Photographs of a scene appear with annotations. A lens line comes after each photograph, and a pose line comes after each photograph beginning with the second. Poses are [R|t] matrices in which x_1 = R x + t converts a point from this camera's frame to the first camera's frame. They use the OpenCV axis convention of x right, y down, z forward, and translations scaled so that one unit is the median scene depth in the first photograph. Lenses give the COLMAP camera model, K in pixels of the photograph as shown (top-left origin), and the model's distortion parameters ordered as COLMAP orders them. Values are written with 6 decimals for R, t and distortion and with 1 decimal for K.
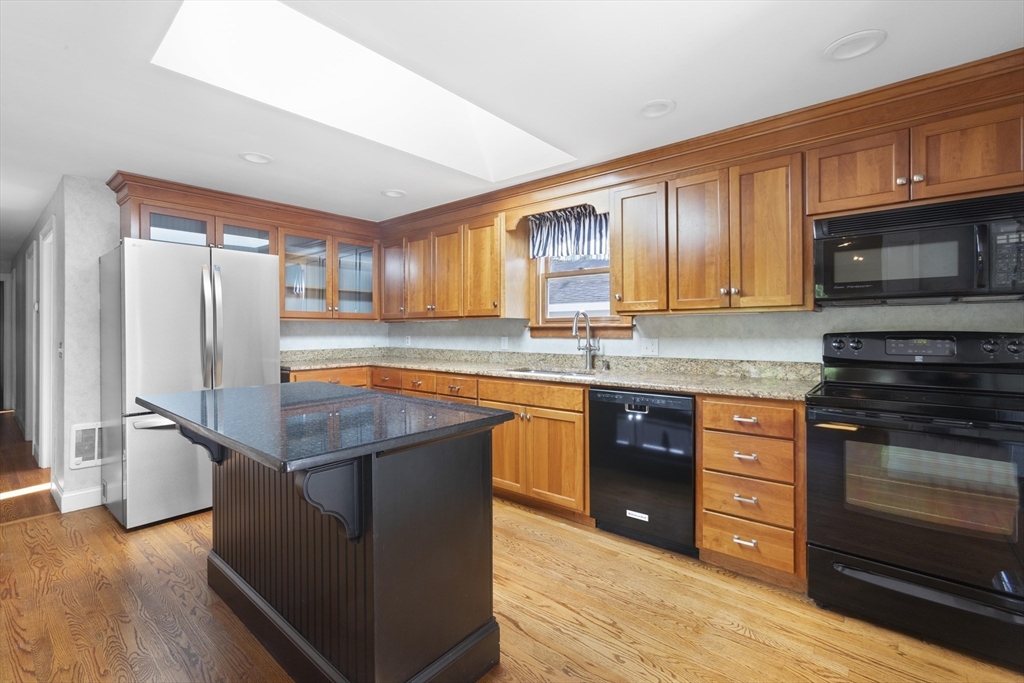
lens RADIAL K [[448.7, 0, 514.7], [0, 448.7, 327.6], [0, 0, 1]] dist [-0.015417, 0.000612]
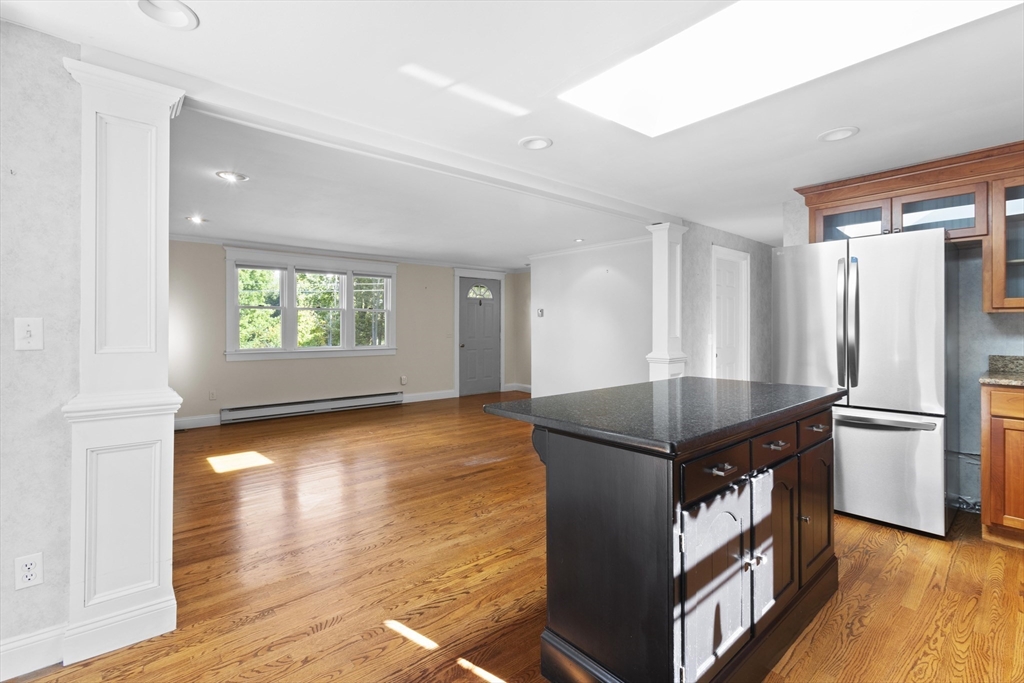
lens RADIAL K [[460.7, 0, 508.1], [0, 460.7, 321.5], [0, 0, 1]] dist [-0.016333, 0.010254]
pose [[-0.175250, -0.011086, -0.984461, 0.389209], [0.006658, 0.999900, -0.012445, 0.004155], [0.984501, -0.008735, -0.175159, 0.435877]]
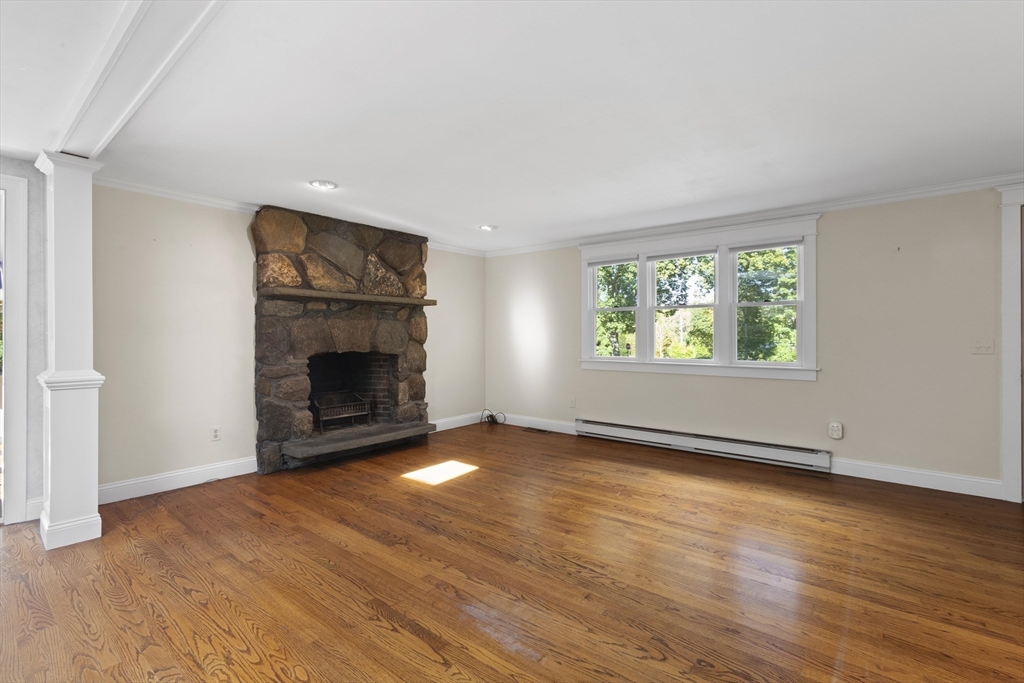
lens RADIAL K [[460.7, 0, 517.0], [0, 460.7, 333.2], [0, 0, 1]] dist [-0.016333, 0.010254]
pose [[-0.999953, -0.000536, -0.009709, -0.930291], [-0.000397, 0.999898, -0.014286, 0.024679], [0.009716, -0.014282, -0.999851, 0.719262]]
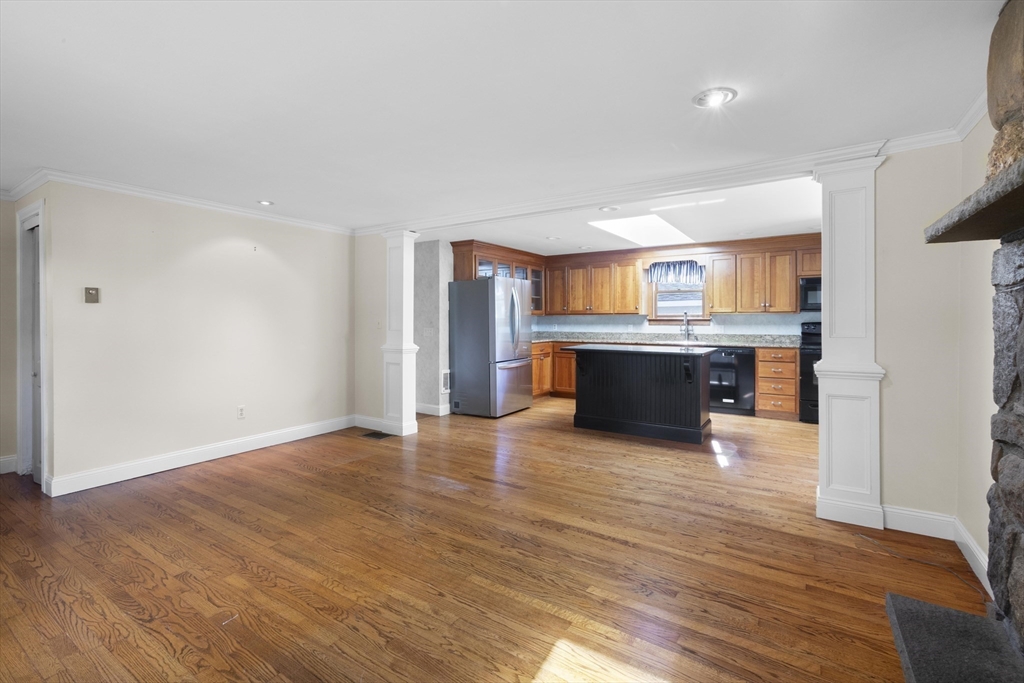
lens RADIAL K [[460.7, 0, 521.6], [0, 460.7, 320.3], [0, 0, 1]] dist [-0.016333, 0.010254]
pose [[0.992499, -0.000232, 0.122254, -0.871466], [-0.000729, 0.999969, 0.007813, -0.014181], [-0.122252, -0.007844, 0.992468, -0.996375]]
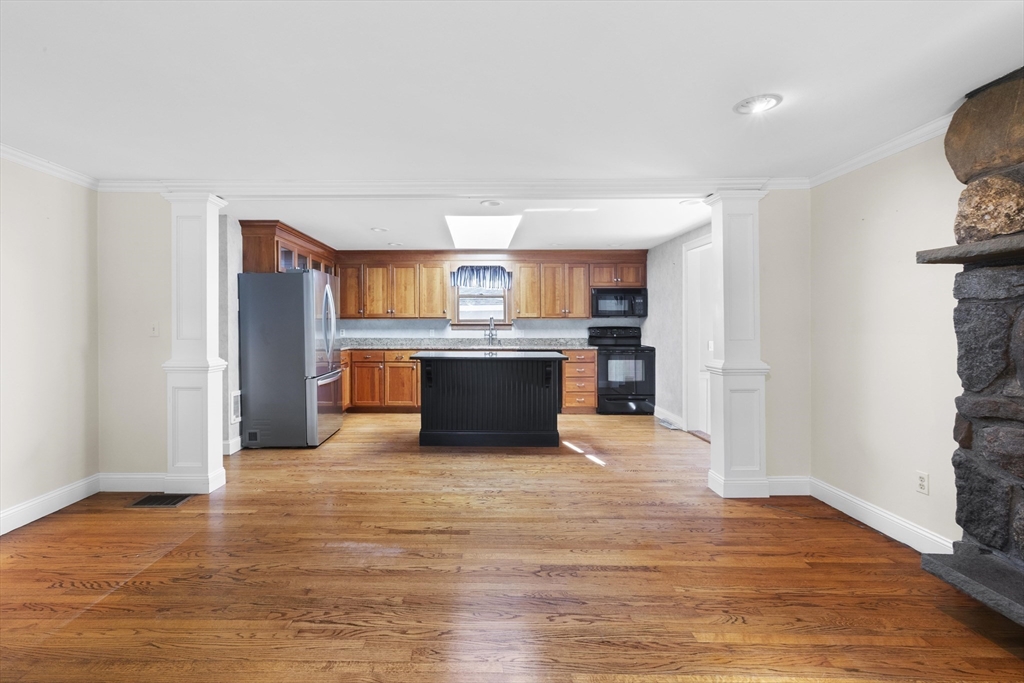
lens RADIAL K [[460.7, 0, 480.0], [0, 460.7, 317.3], [0, 0, 1]] dist [-0.016333, 0.010254]
pose [[0.775545, 0.013202, 0.631155, -1.269854], [-0.006666, 0.999897, -0.012723, -0.006199], [-0.631258, 0.005660, 0.775553, -0.617127]]
